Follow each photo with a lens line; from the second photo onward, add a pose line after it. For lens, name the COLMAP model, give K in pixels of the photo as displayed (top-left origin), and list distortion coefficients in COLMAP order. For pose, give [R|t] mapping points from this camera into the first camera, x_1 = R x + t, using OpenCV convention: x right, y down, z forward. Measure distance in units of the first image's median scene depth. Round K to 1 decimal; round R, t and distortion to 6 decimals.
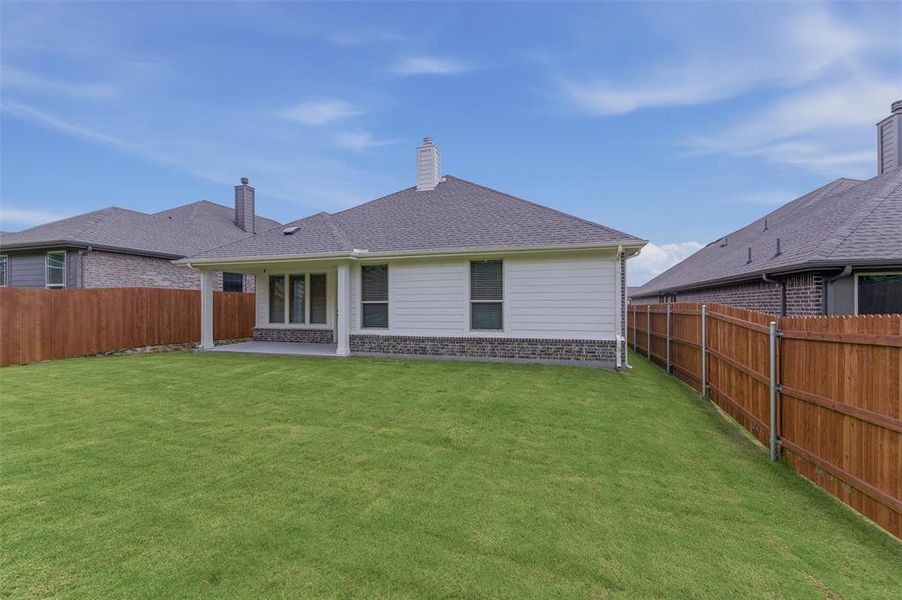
lens RADIAL K [[378.7, 0, 443.8], [0, 378.7, 306.9], [0, 0, 1]] dist [-0.002375, 0.001020]
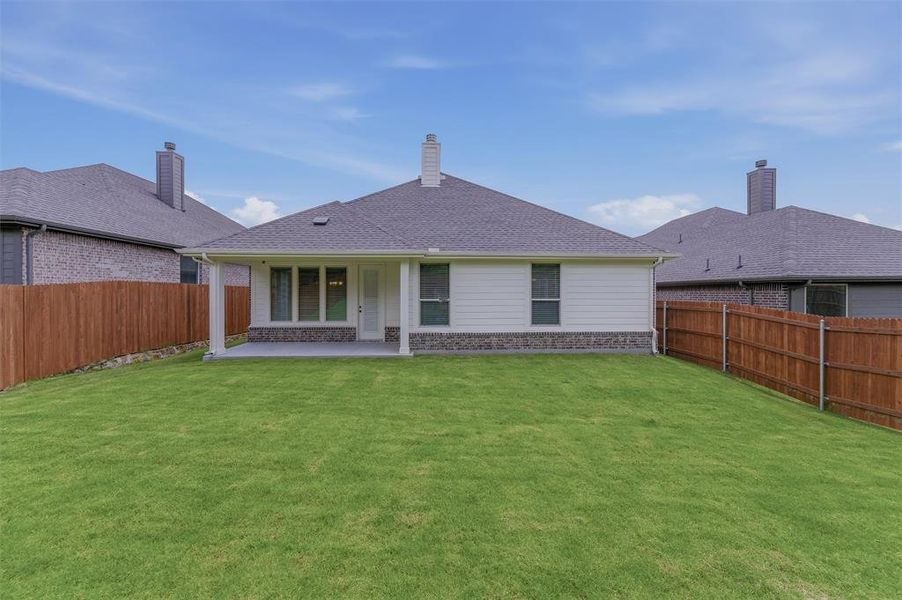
lens RADIAL K [[378.7, 0, 447.8], [0, 378.7, 294.0], [0, 0, 1]] dist [-0.002375, 0.001020]
pose [[0.939107, 0.000788, 0.343624, -0.508223], [-0.001751, 0.999995, 0.002495, -0.031622], [-0.343620, -0.002945, 0.939104, 0.038334]]
